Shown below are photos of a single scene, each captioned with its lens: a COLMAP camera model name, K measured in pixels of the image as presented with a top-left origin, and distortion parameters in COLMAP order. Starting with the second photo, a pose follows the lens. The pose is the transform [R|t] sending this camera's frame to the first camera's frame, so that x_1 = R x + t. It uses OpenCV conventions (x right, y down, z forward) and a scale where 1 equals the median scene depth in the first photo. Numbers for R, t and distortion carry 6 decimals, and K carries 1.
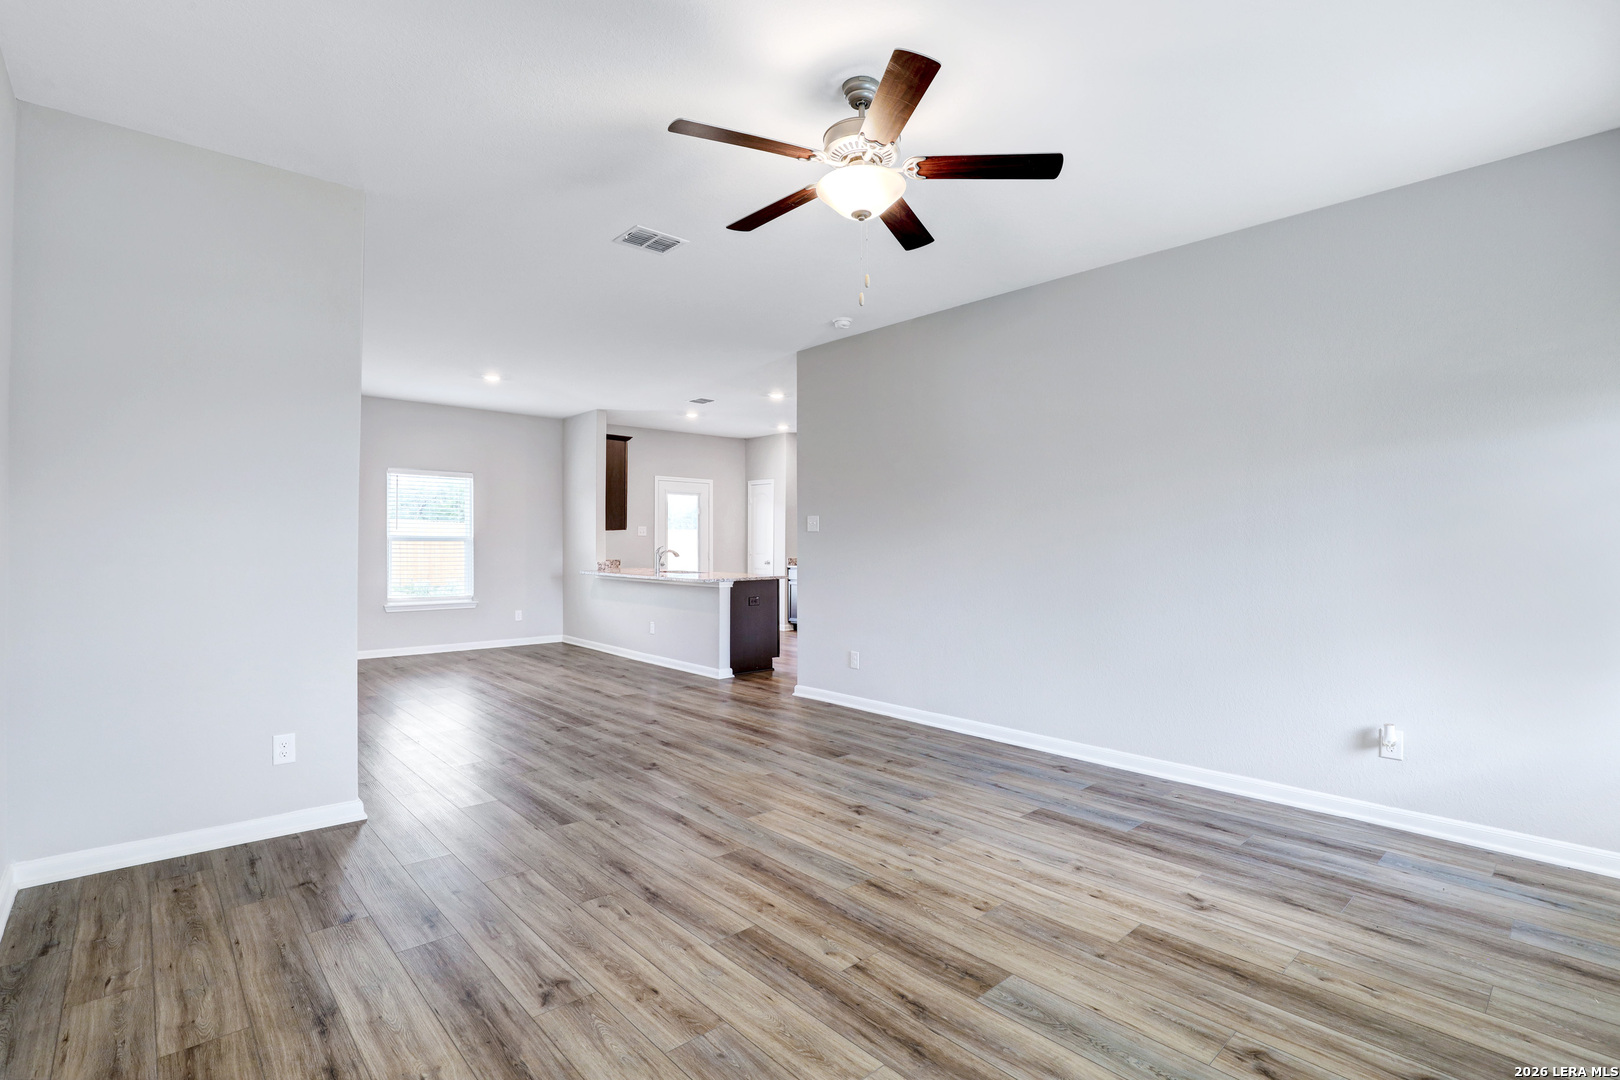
lens RADIAL K [[754.4, 0, 824.0], [0, 754.4, 538.5], [0, 0, 1]] dist [-0.036308, 0.007679]
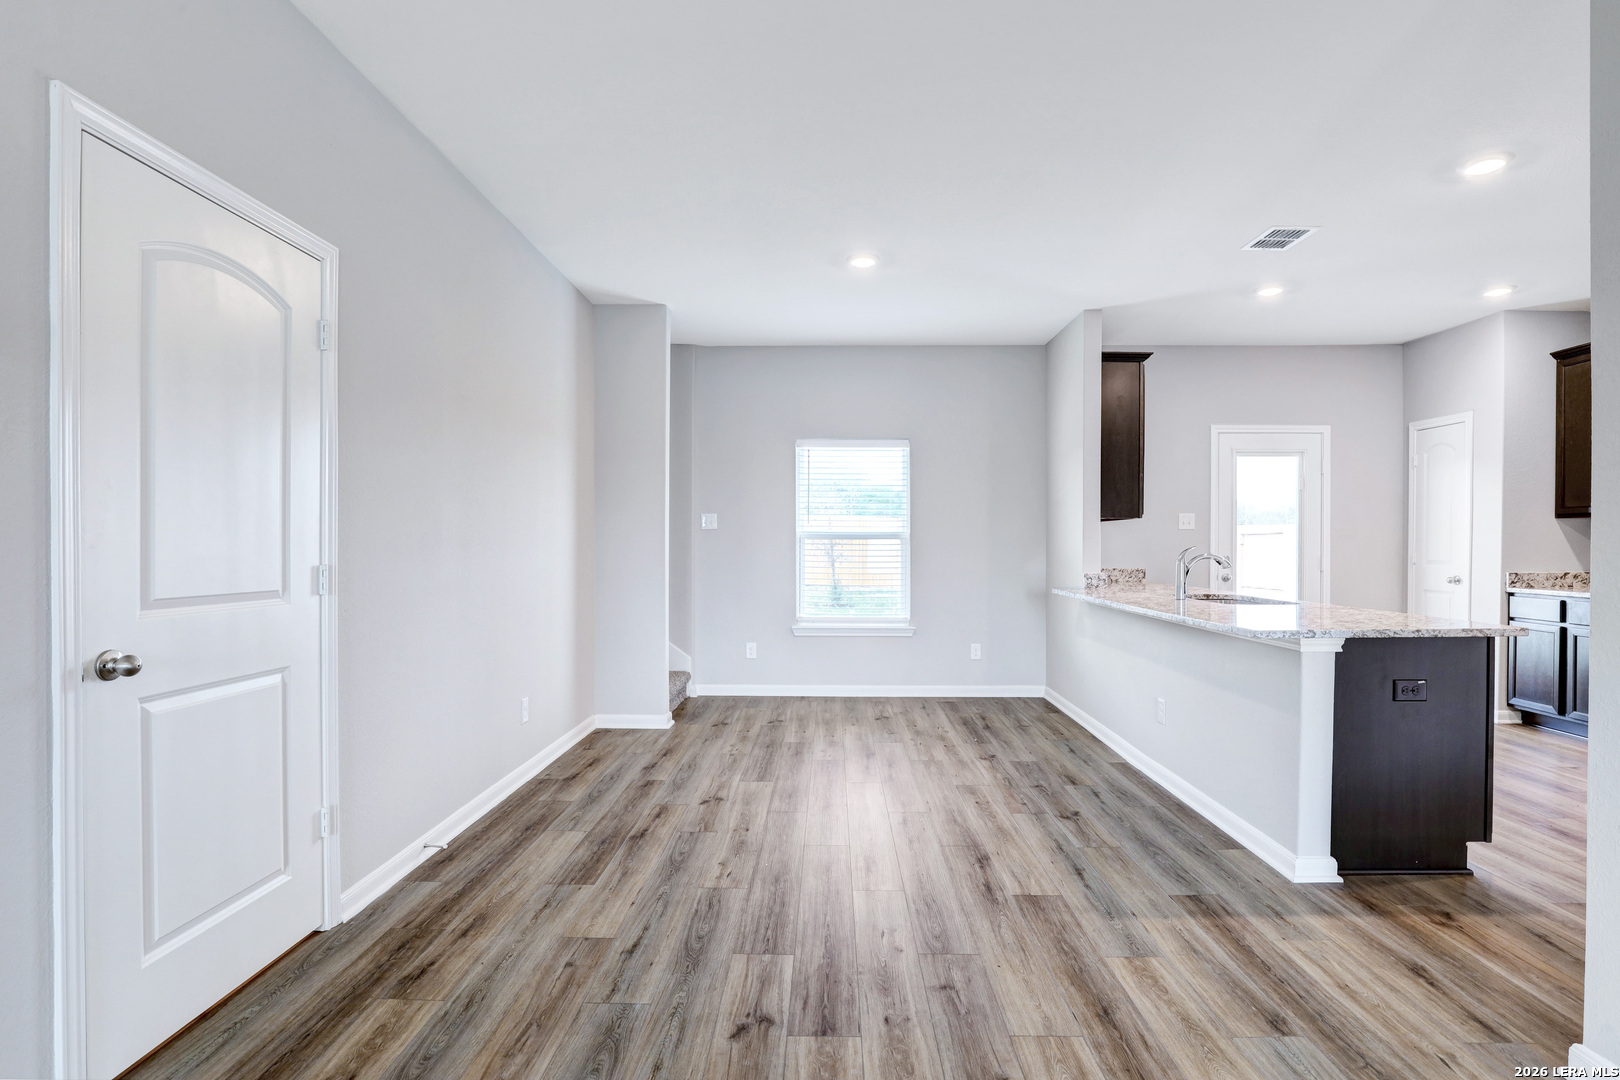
lens RADIAL K [[782.0, 0, 818.9], [0, 782.0, 547.4], [0, 0, 1]] dist [-0.025756, 0.000821]
pose [[0.717333, 0.001636, -0.696729, -0.081311], [0.005041, 0.999959, 0.007538, 0.014707], [0.696713, -0.008919, 0.717295, 1.173907]]
